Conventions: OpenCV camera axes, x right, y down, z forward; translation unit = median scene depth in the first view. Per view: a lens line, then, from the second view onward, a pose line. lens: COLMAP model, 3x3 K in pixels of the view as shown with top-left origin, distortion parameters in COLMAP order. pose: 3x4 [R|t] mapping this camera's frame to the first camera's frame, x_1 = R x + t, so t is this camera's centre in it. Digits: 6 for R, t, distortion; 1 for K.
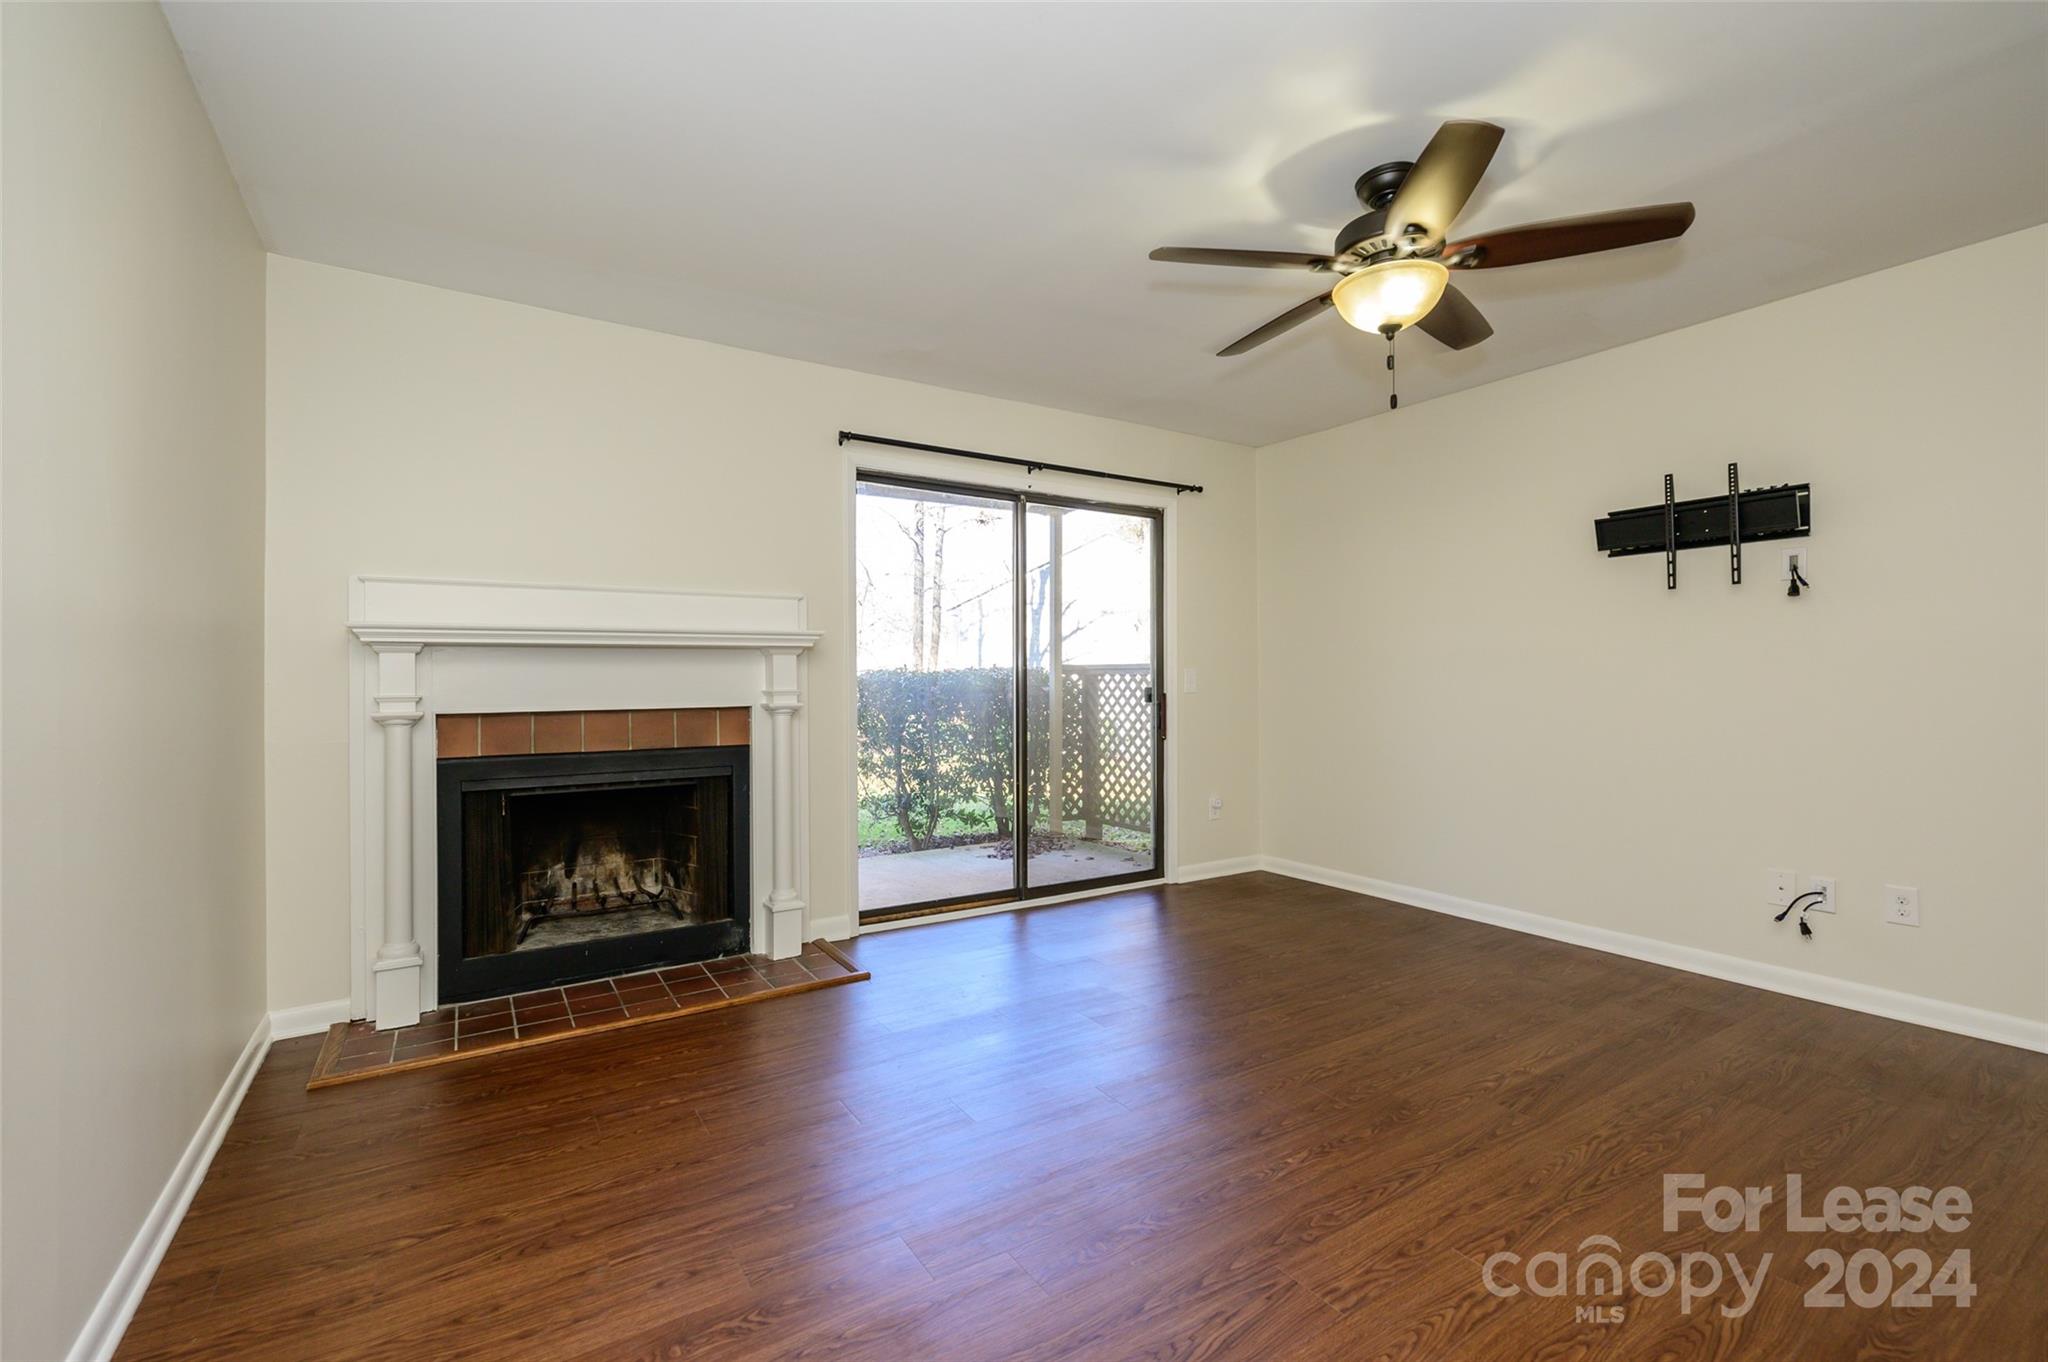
lens RADIAL K [[866.4, 0, 1035.5], [0, 866.4, 682.4], [0, 0, 1]] dist [-0.001332, 0.000101]
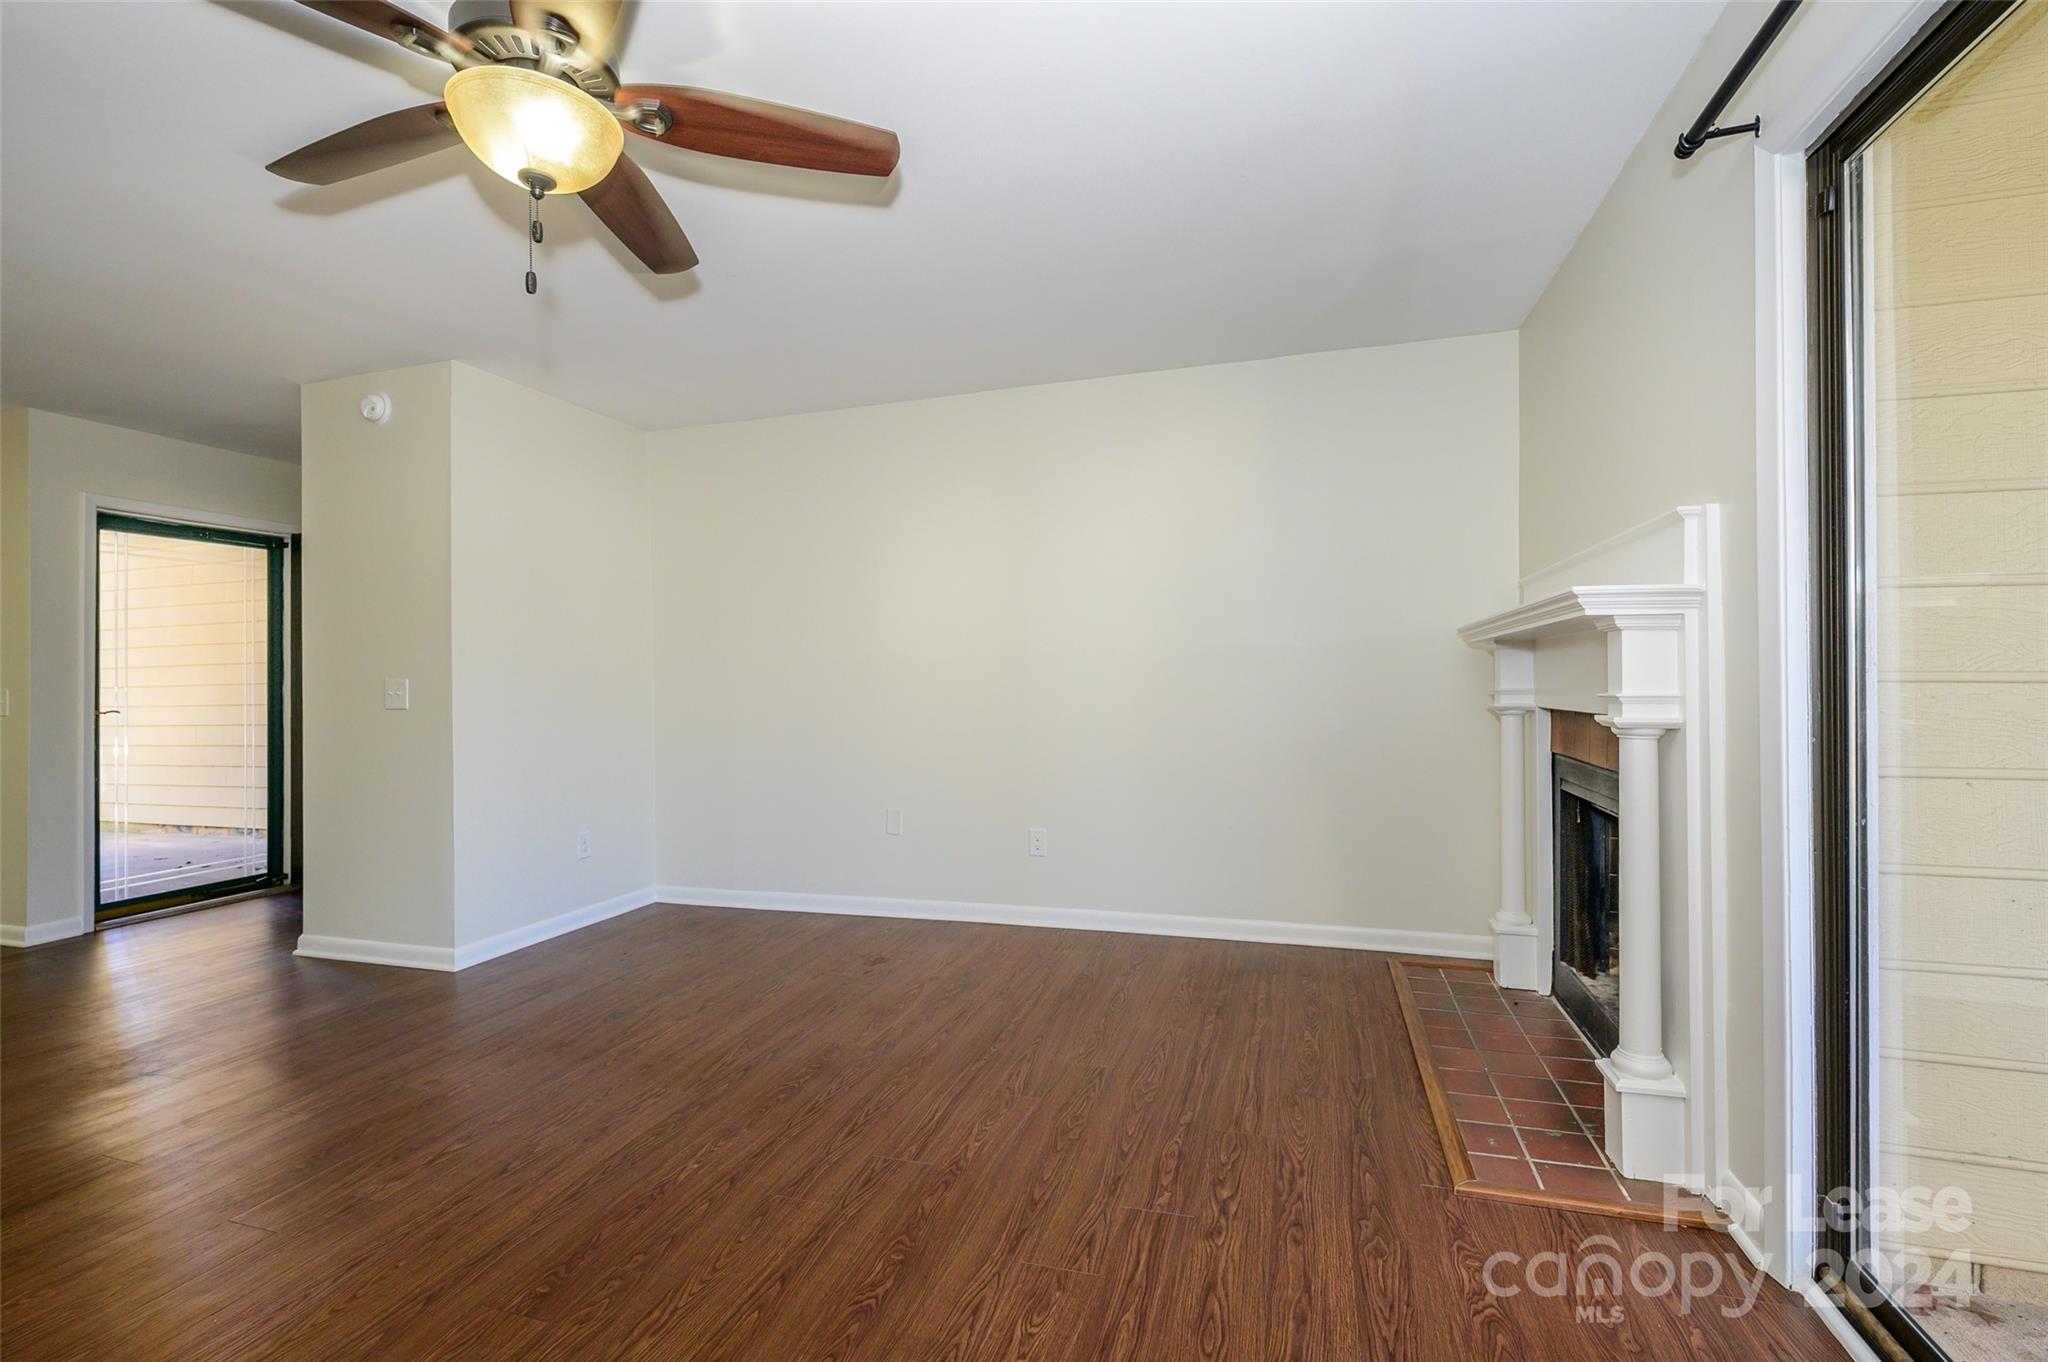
lens RADIAL K [[889.5, 0, 1031.6], [0, 889.5, 638.8], [0, 0, 1]] dist [-0.000254, -0.000162]
pose [[-0.769743, -0.013888, -0.638202, 0.403539], [0.017980, 0.998895, -0.043423, -0.009387], [0.638100, -0.044900, -0.768643, 1.262918]]
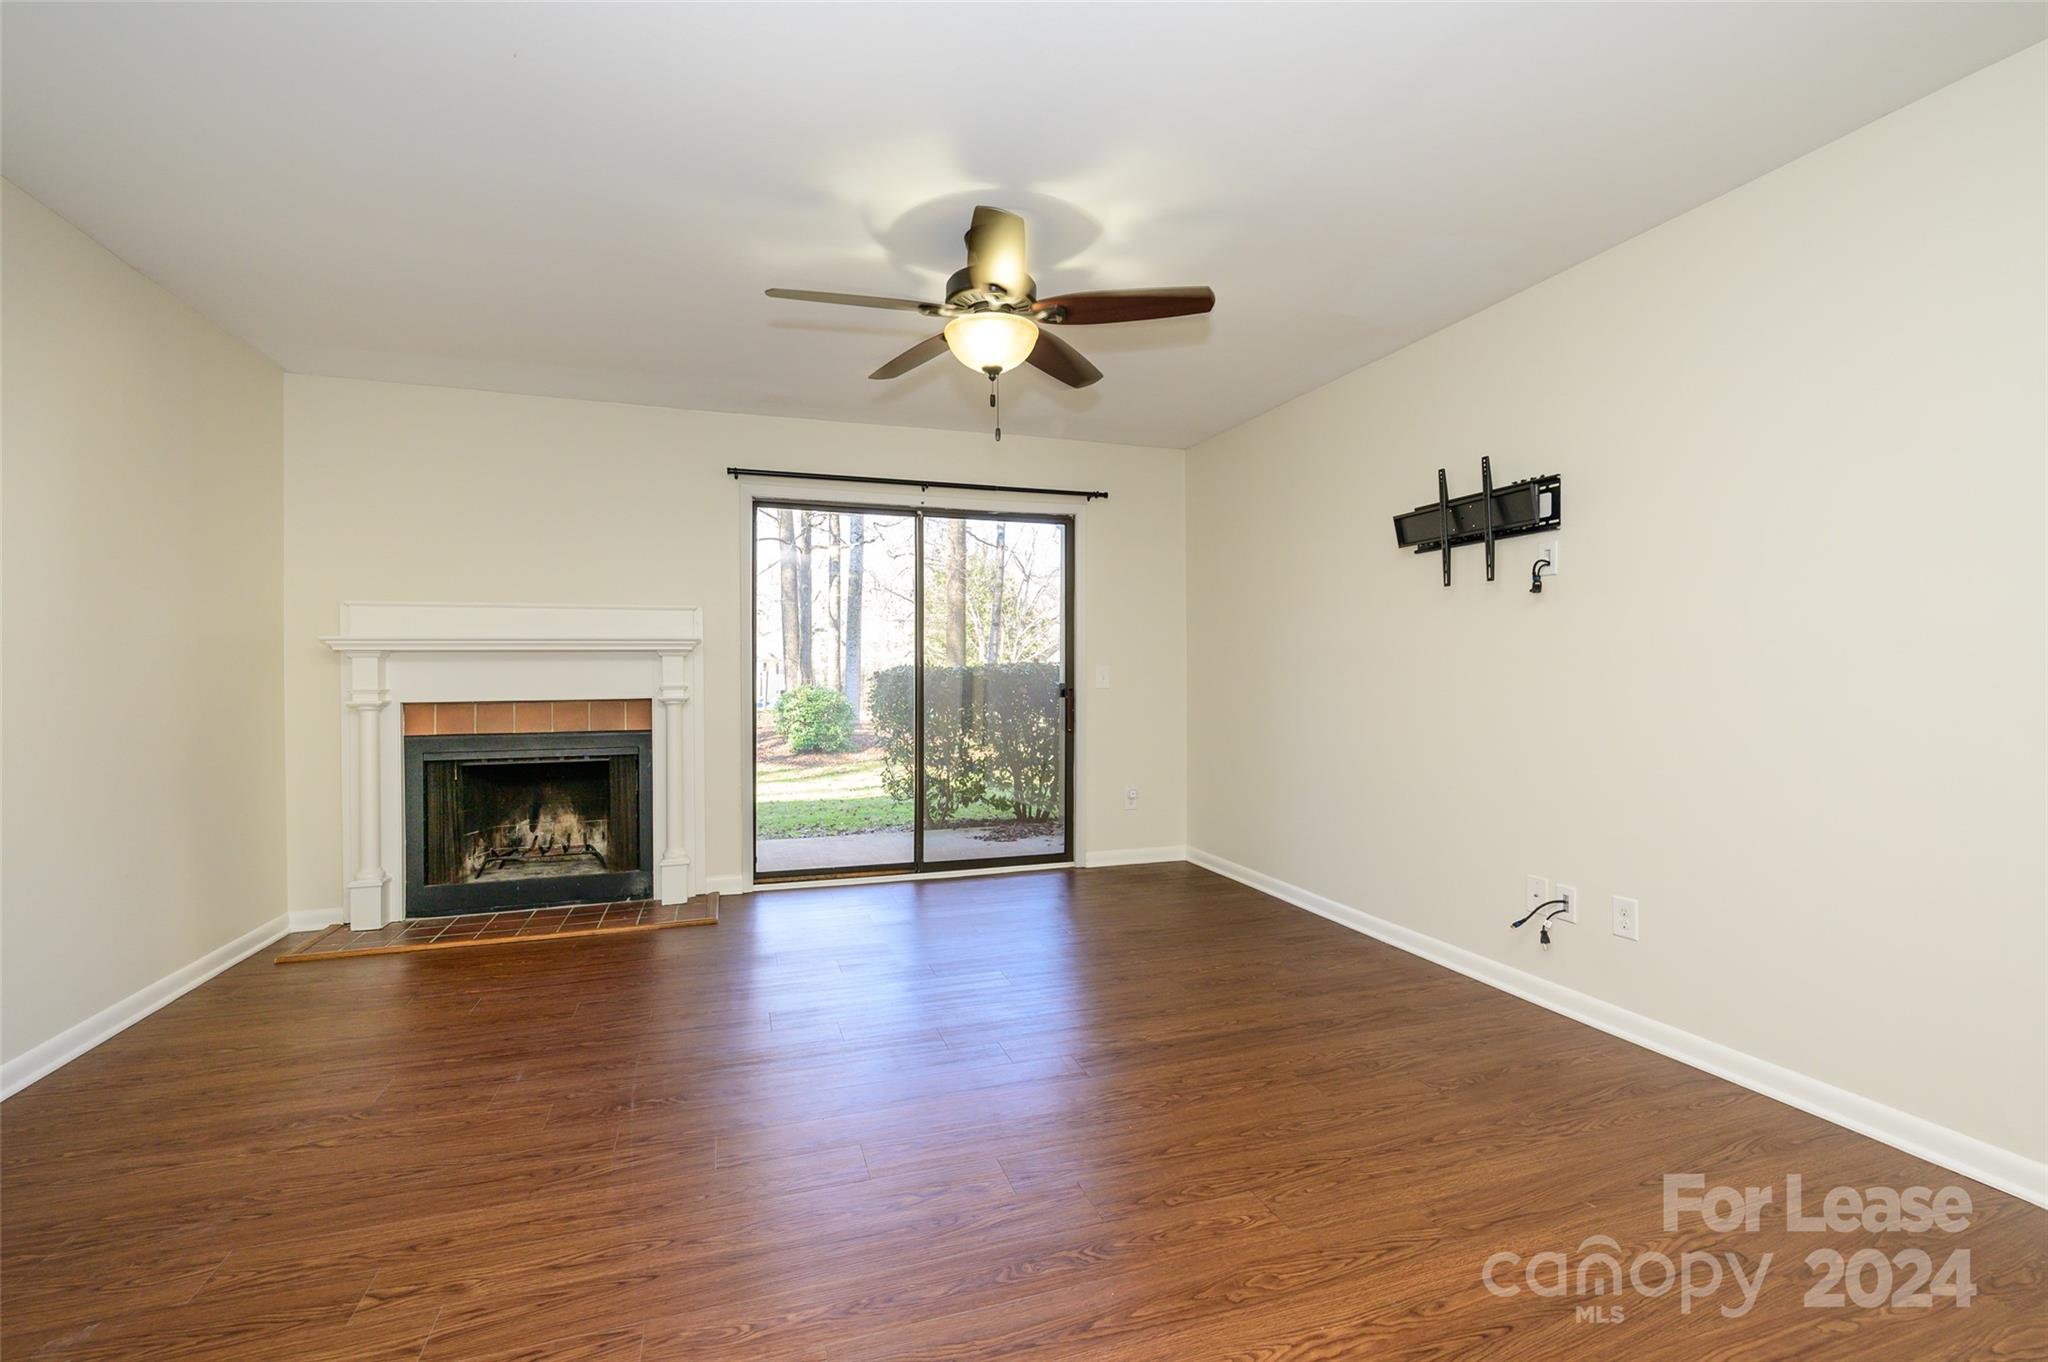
lens RADIAL K [[866.4, 0, 1035.5], [0, 866.4, 682.4], [0, 0, 1]] dist [-0.001332, 0.000101]
pose [[0.971245, 0.003514, -0.238057, 0.517552], [-0.001373, 0.999957, 0.009158, -0.007284], [0.238079, -0.008567, 0.971208, -0.066098]]
